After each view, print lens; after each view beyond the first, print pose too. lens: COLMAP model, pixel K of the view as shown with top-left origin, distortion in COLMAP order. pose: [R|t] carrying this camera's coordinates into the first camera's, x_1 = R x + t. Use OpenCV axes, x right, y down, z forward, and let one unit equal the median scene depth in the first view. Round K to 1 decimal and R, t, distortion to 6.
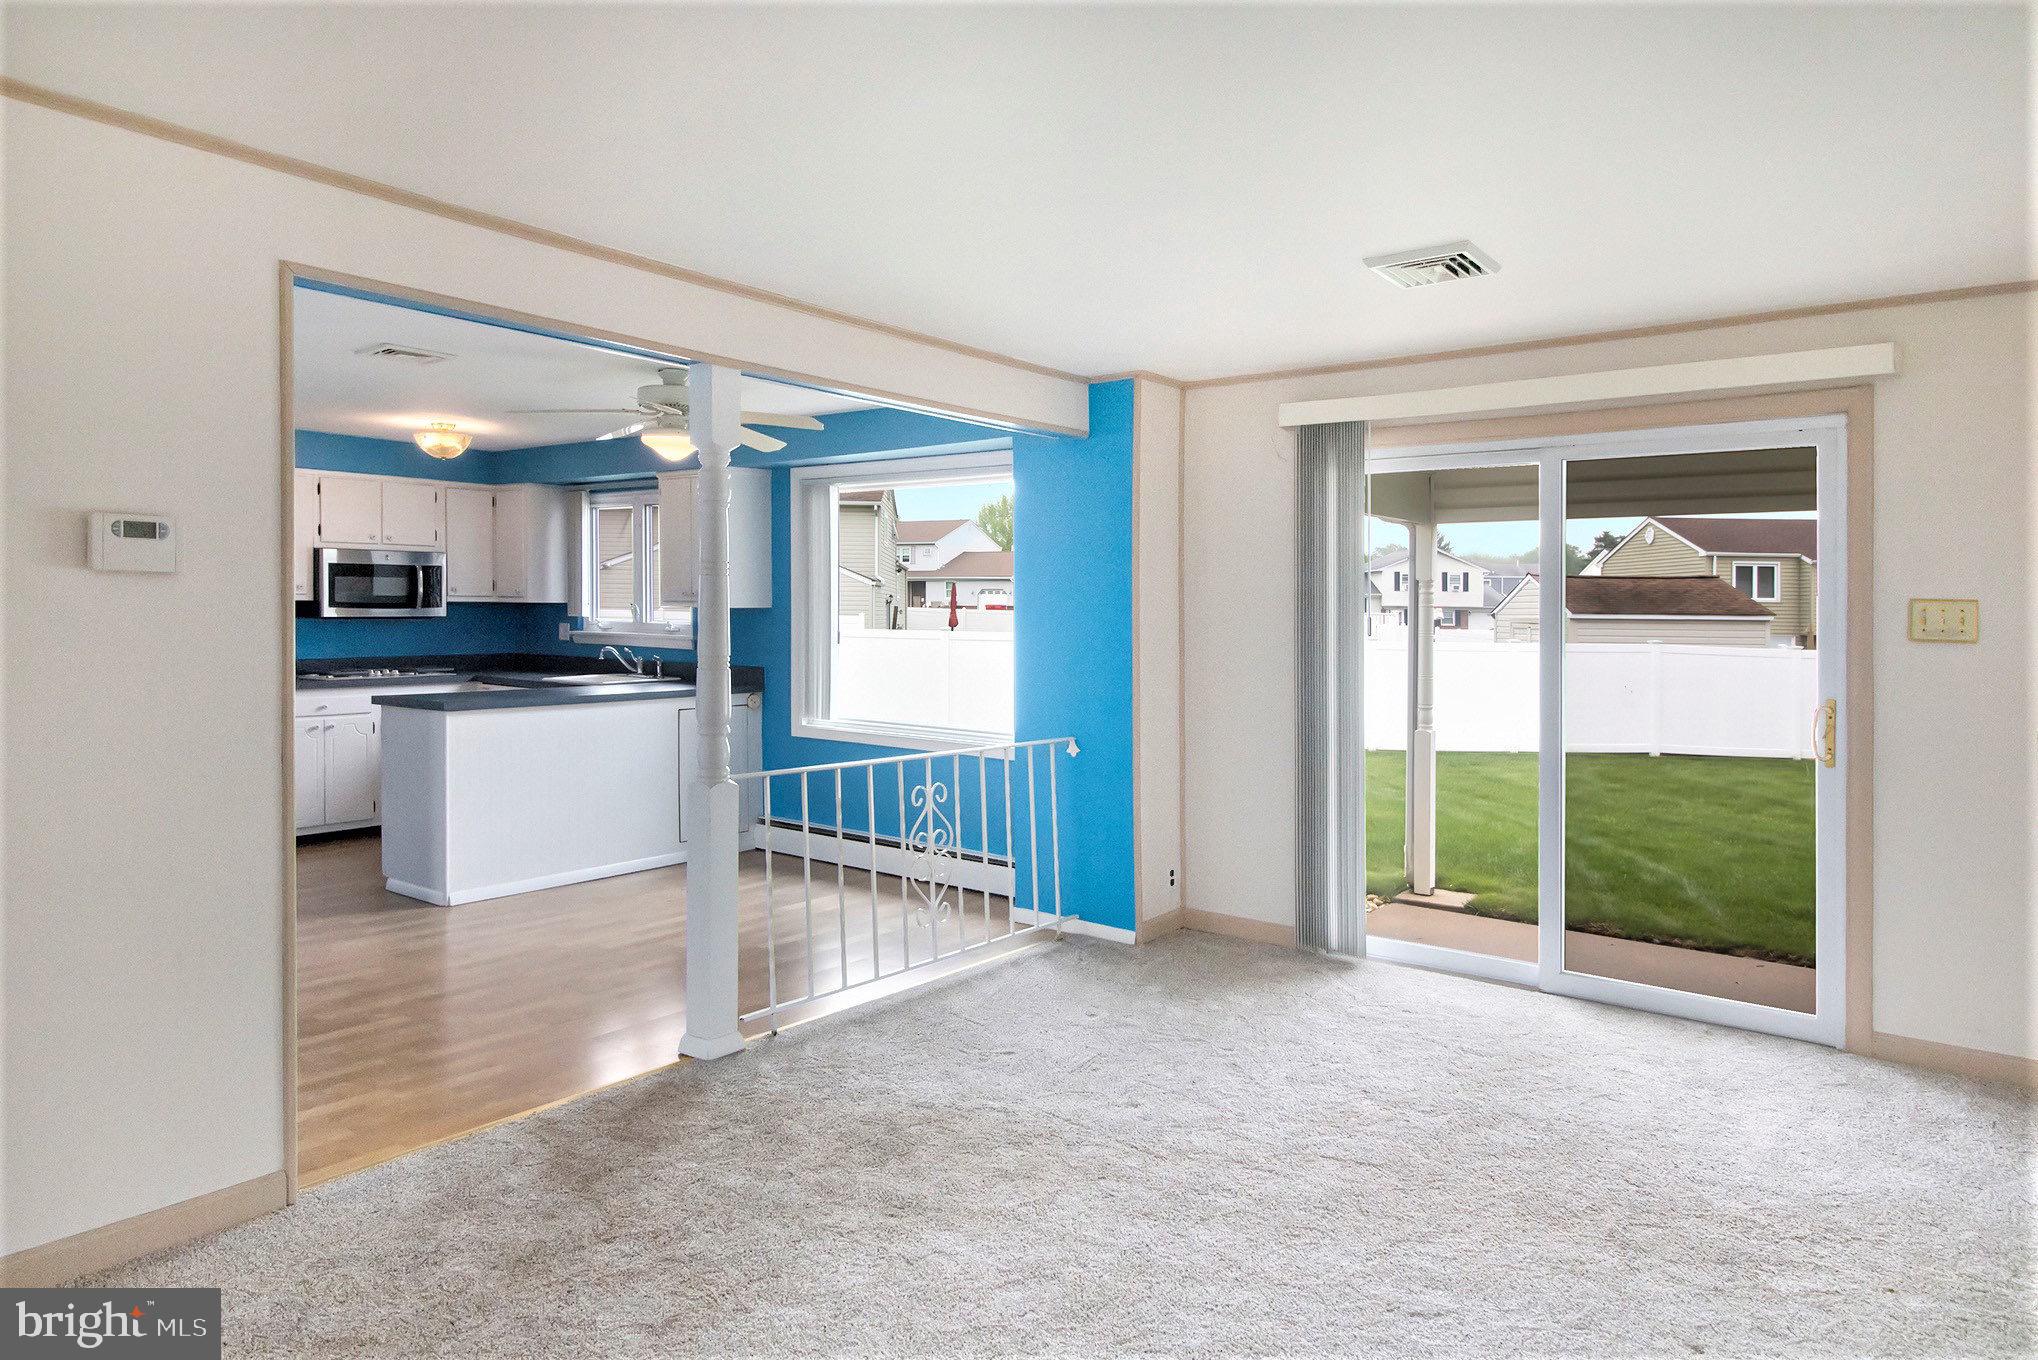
lens RADIAL K [[1263.7, 0, 1014.4], [0, 1263.7, 635.7], [0, 0, 1]] dist [0.002136, 0.001290]
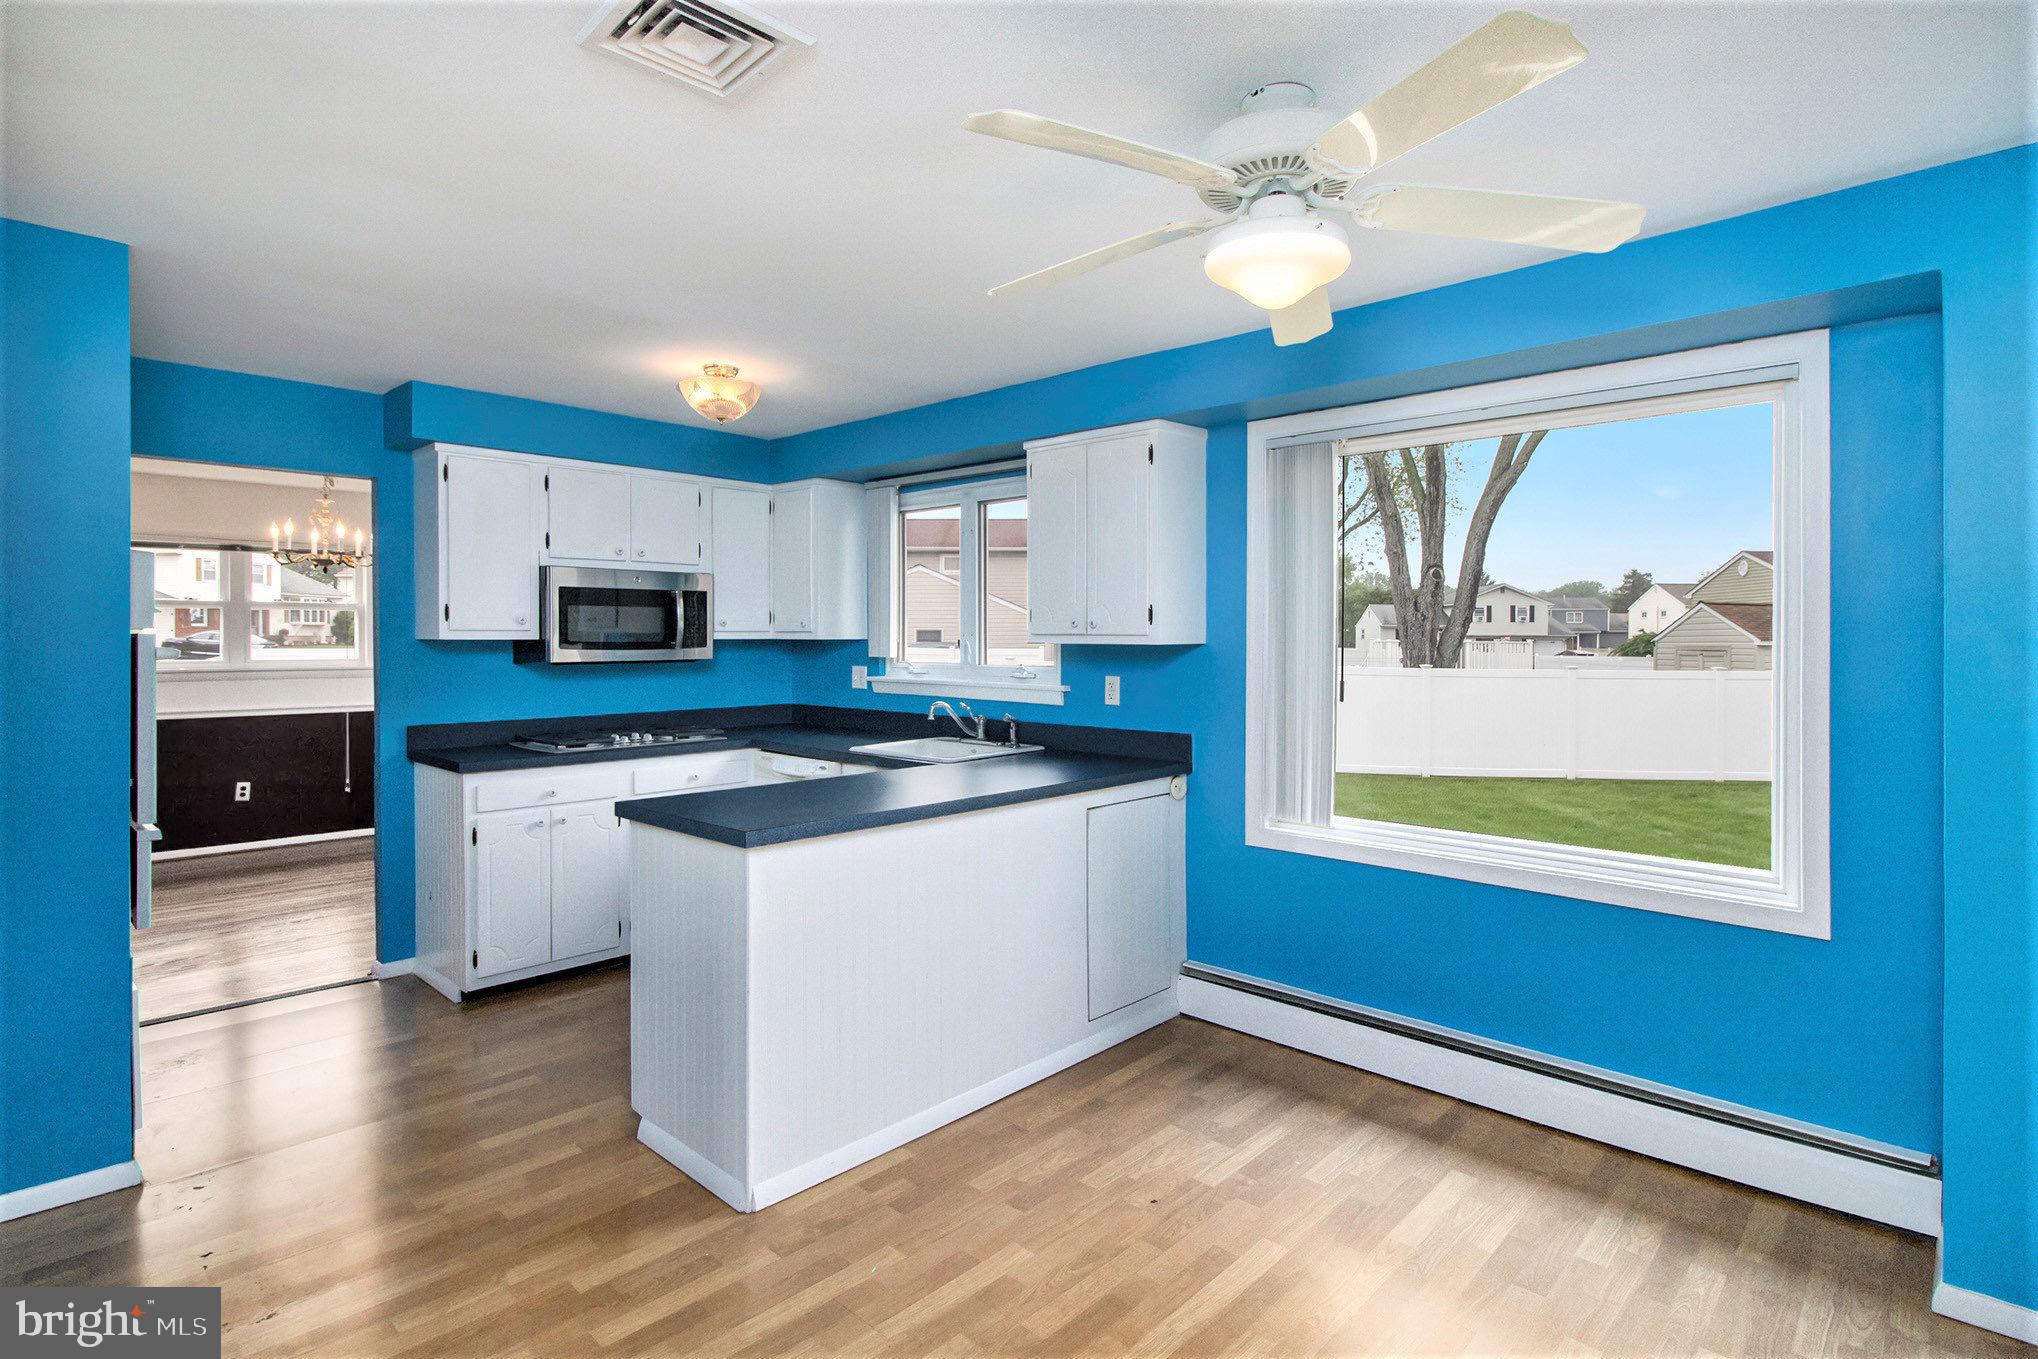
lens RADIAL K [[1034.7, 0, 1025.6], [0, 1034.7, 643.3], [0, 0, 1]] dist [-0.001717, -0.000511]
pose [[0.995905, -0.008833, -0.089970, -0.212366], [0.007088, 0.999781, -0.019693, -0.011311], [0.090125, 0.018974, 0.995750, 0.412750]]
